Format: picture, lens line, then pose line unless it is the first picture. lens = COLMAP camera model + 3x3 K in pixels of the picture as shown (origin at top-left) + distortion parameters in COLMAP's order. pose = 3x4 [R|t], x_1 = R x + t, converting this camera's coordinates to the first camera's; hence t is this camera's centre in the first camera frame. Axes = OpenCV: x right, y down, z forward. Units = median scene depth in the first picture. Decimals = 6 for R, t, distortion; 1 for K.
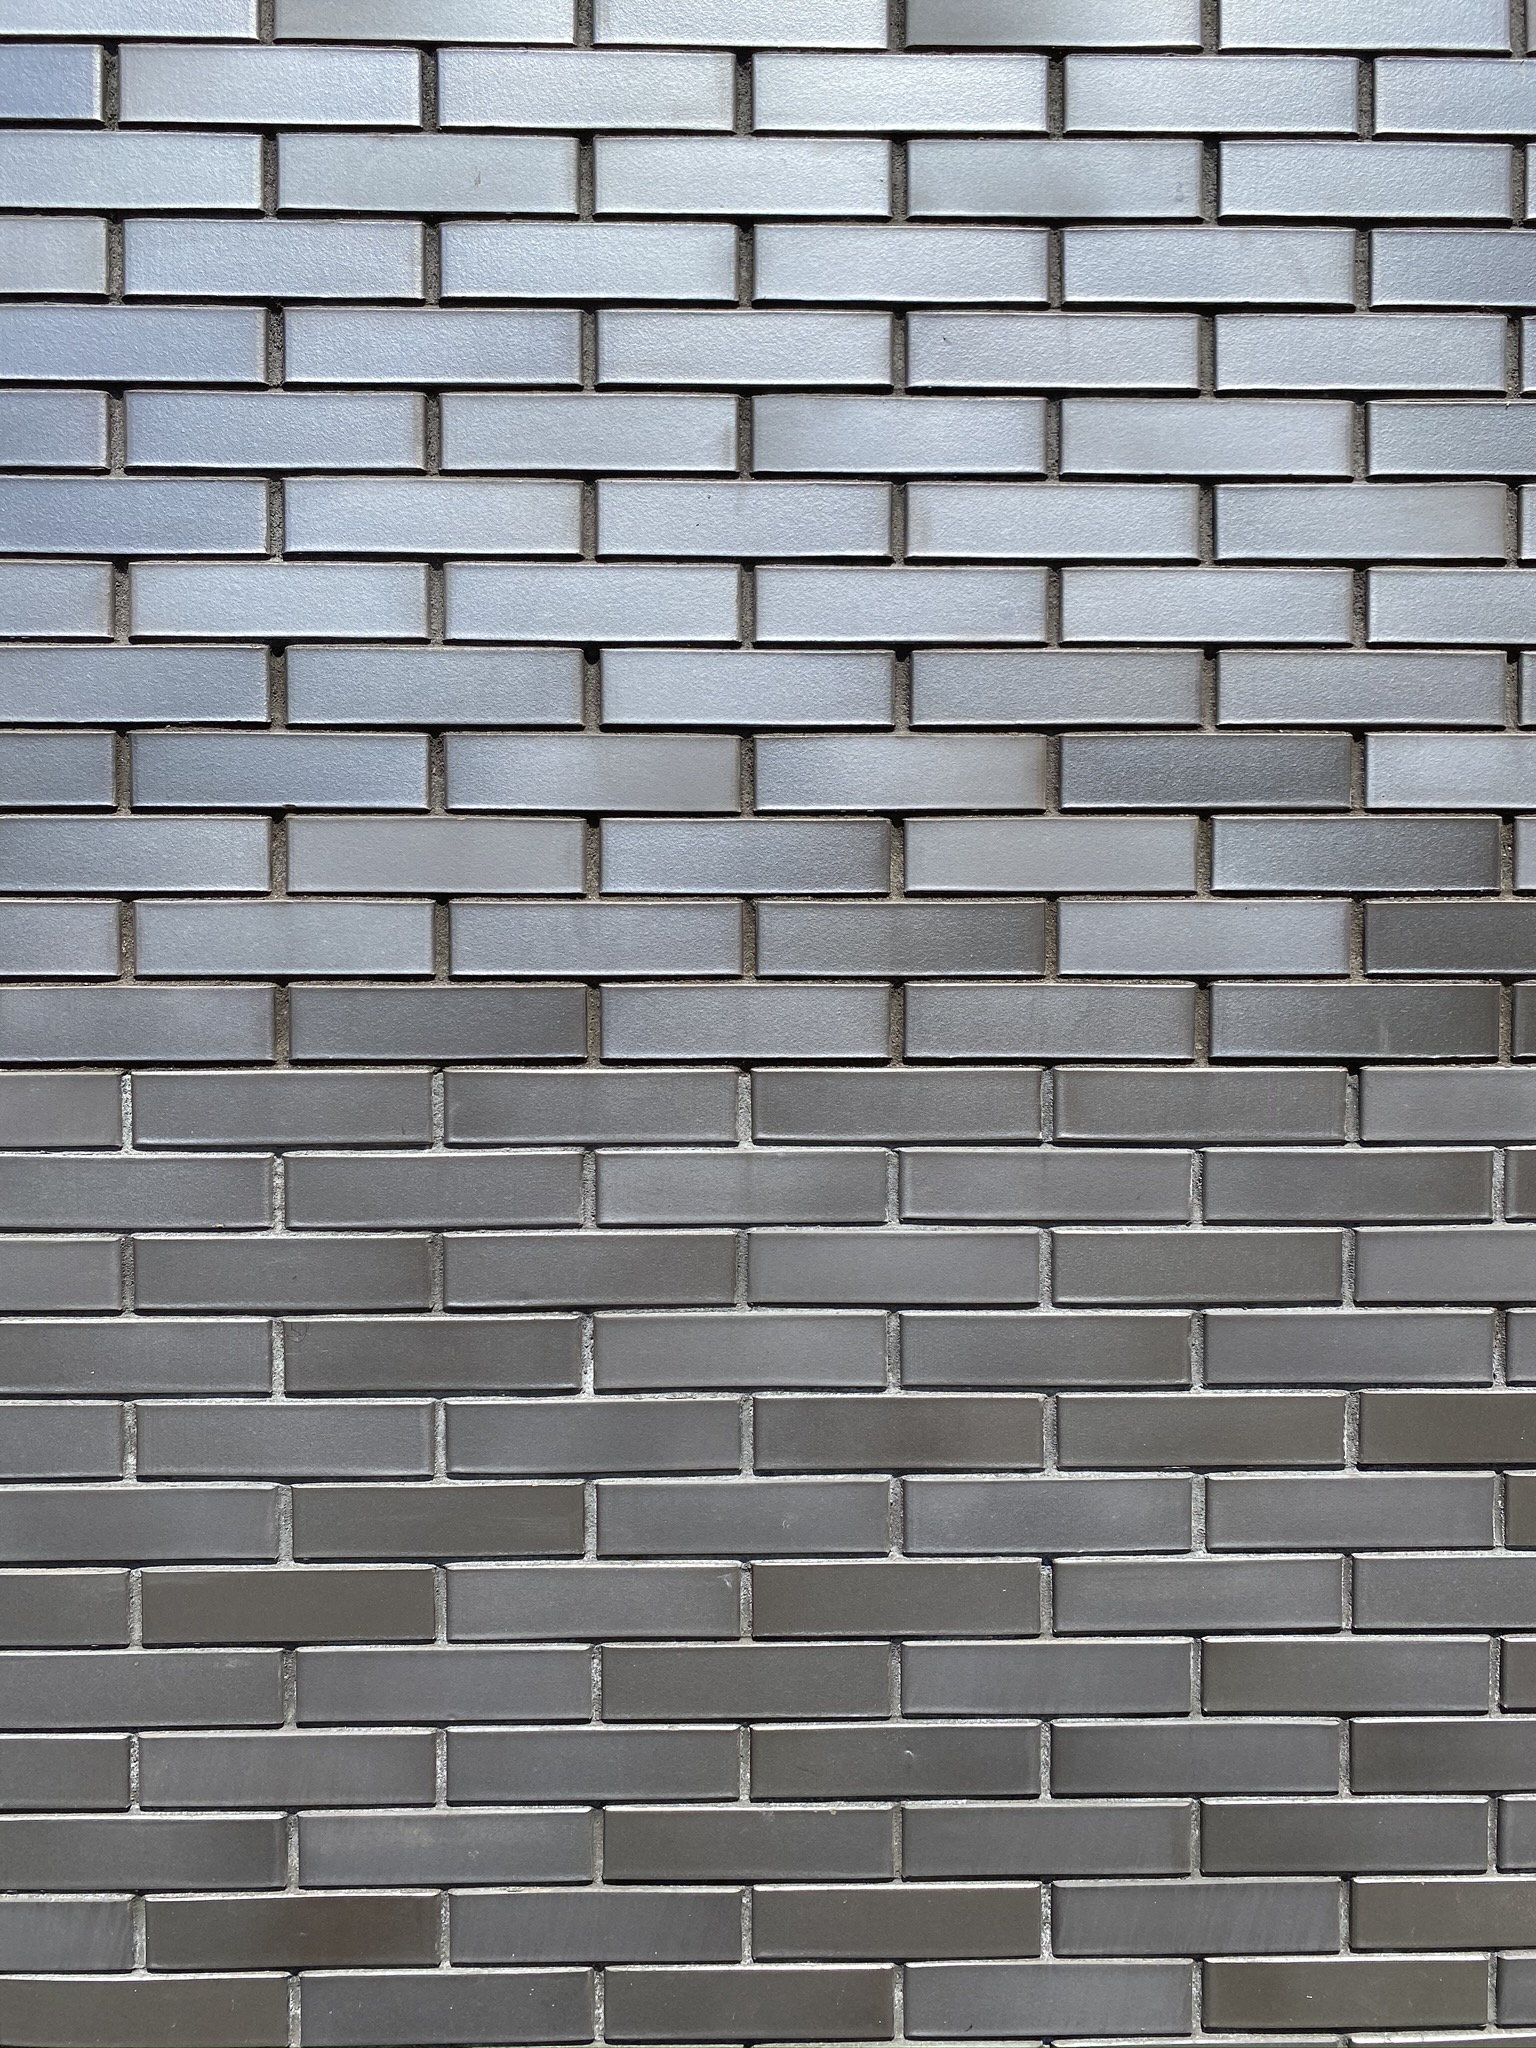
lens RADIAL K [[1558.8, 0, 767.4], [0, 1558.8, 1062.3], [0, 0, 1]] dist [0.048724, -0.083028]
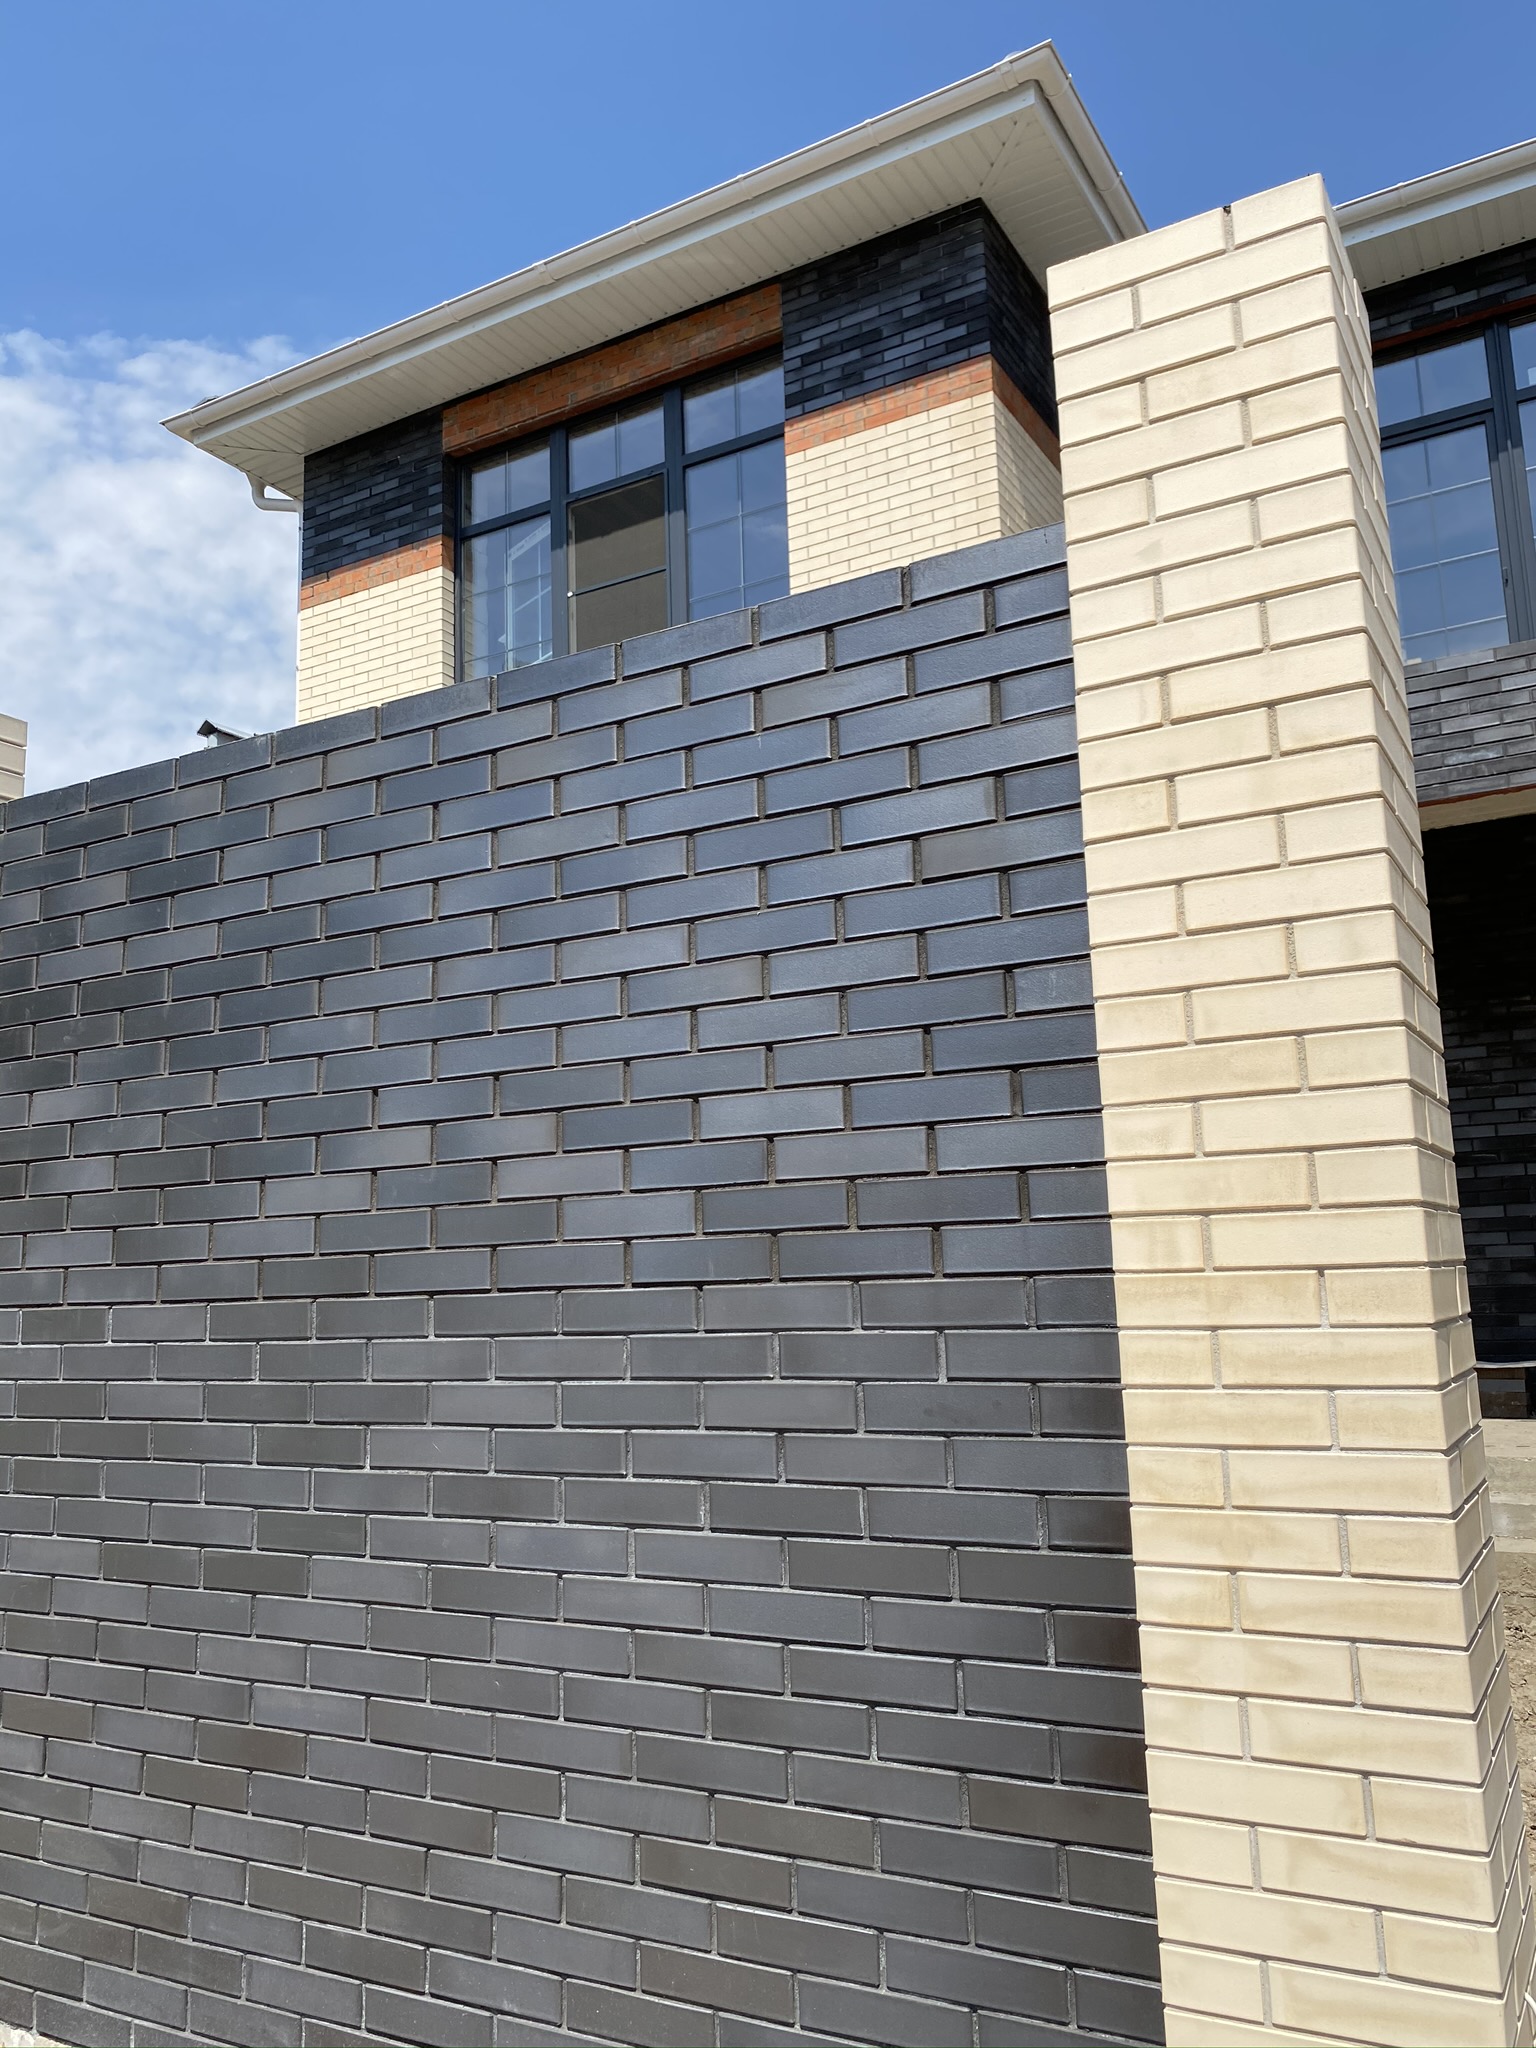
lens RADIAL K [[1588.7, 0, 768.0], [0, 1588.7, 1024.0], [0, 0, 1]] dist [0.004000, 0.003879]
pose [[0.857993, -0.108469, -0.502079, 1.352959], [0.014447, 0.982159, -0.187497, 0.048132], [0.513459, 0.153618, 0.844252, -0.486343]]
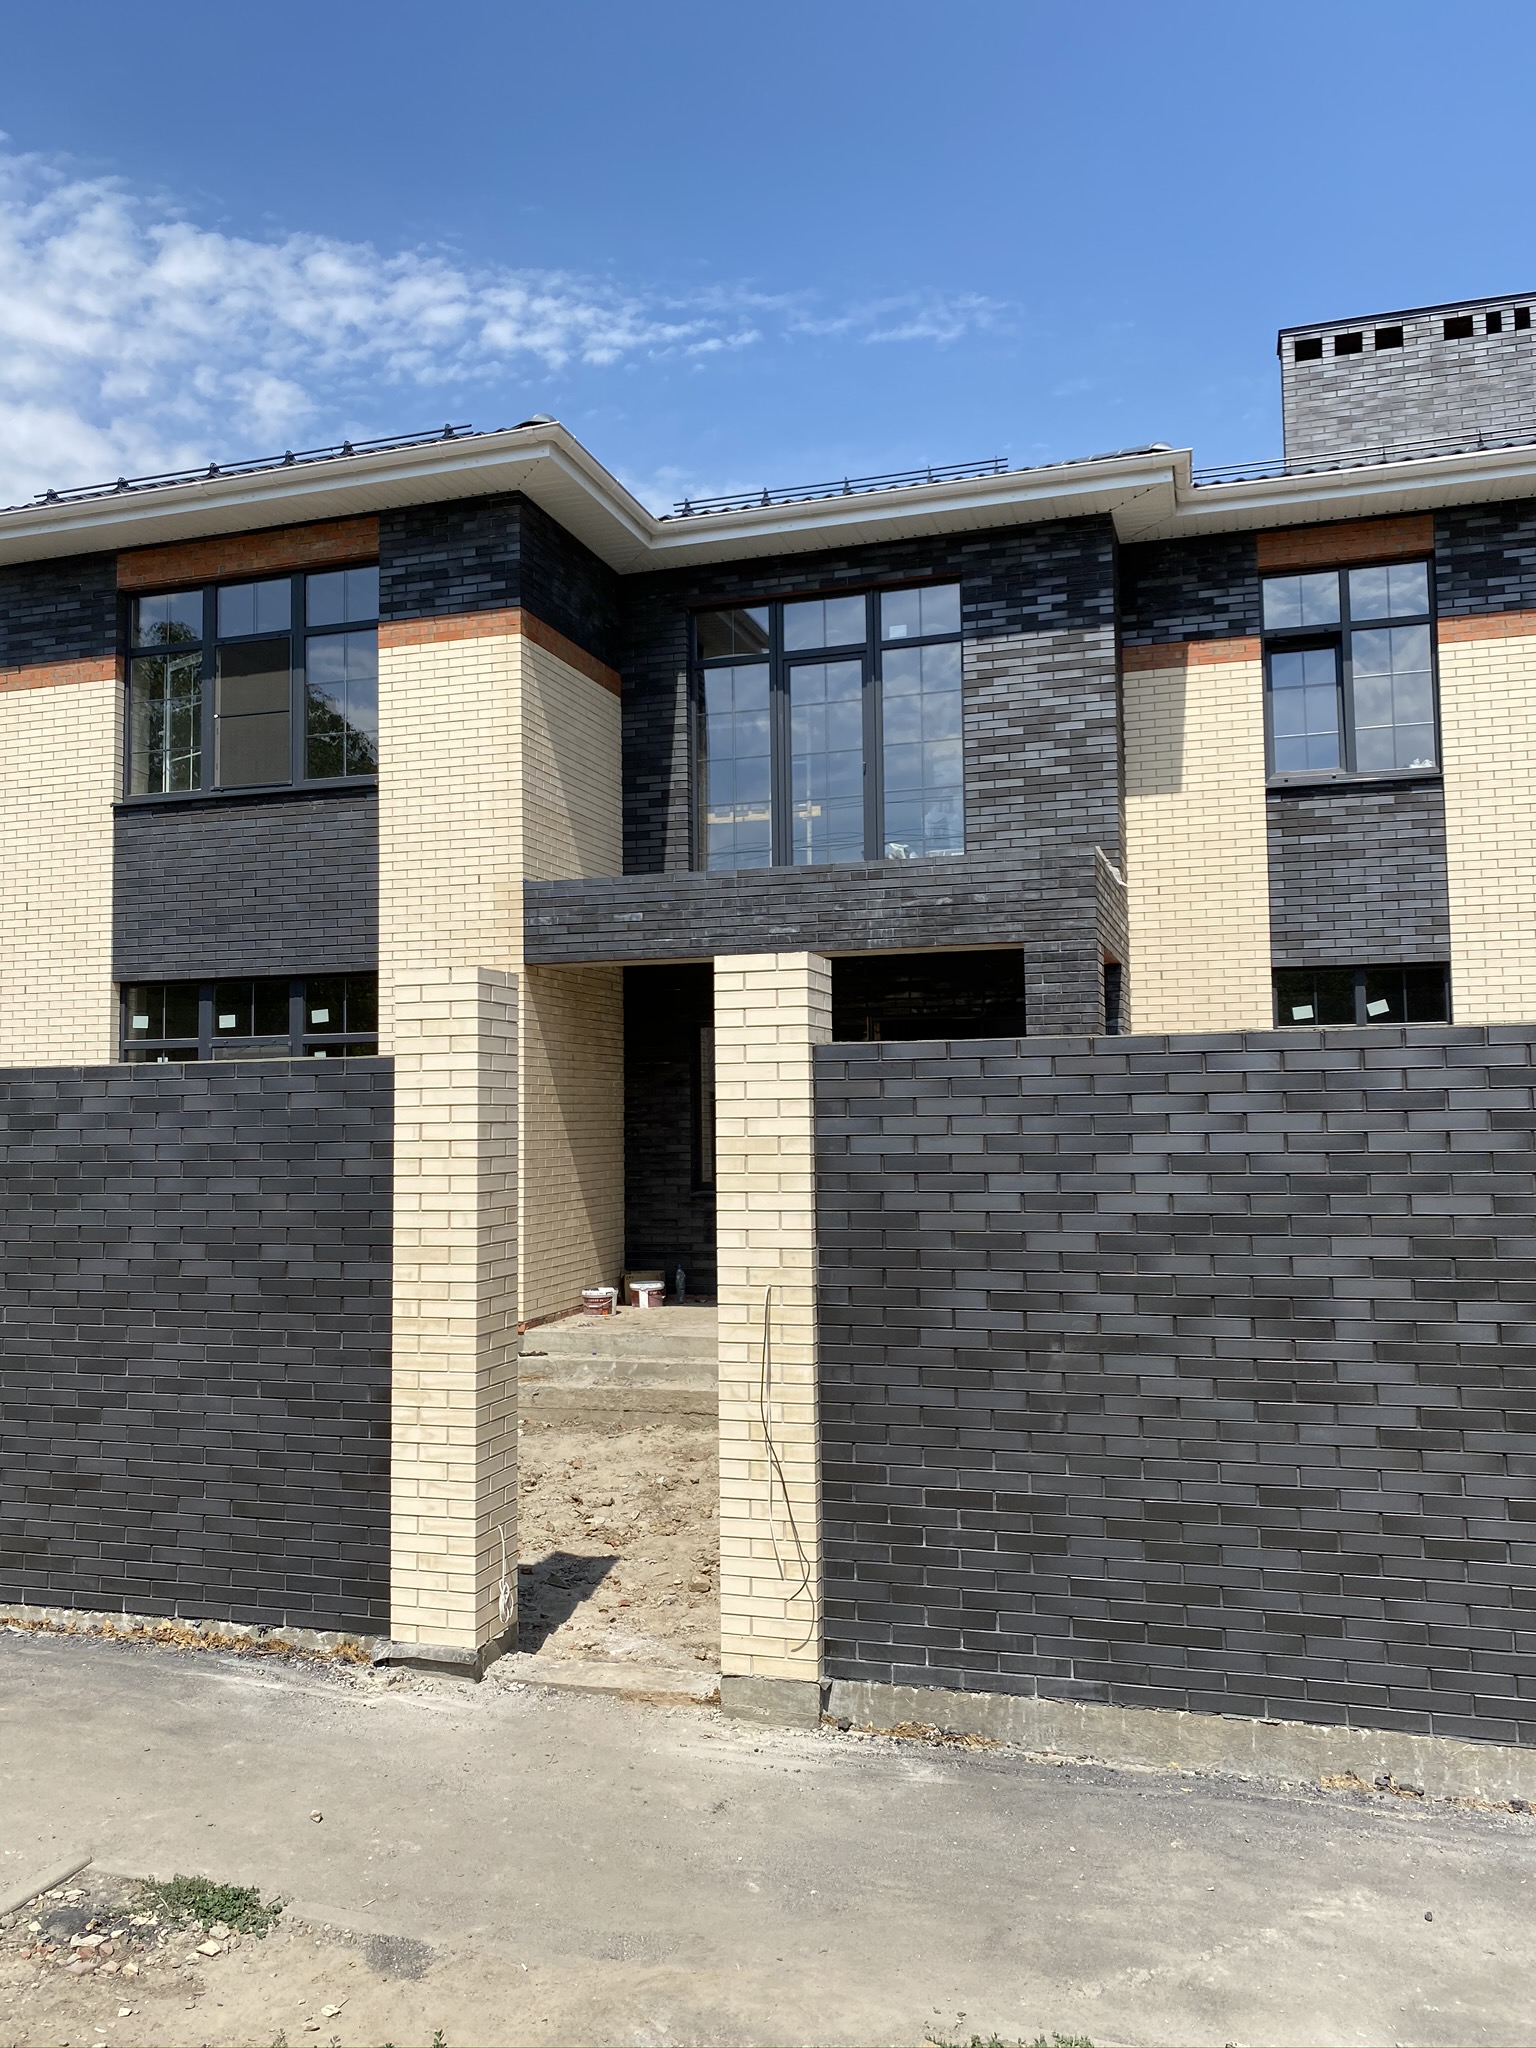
lens RADIAL K [[1657.2, 0, 768.0], [0, 1657.2, 1024.0], [0, 0, 1]] dist [0.081699, -0.170229]
pose [[0.944892, -0.026334, -0.326322, 3.592867], [-0.001625, 0.996370, -0.085111, -0.454007], [0.327379, 0.080951, 0.941419, -3.451696]]
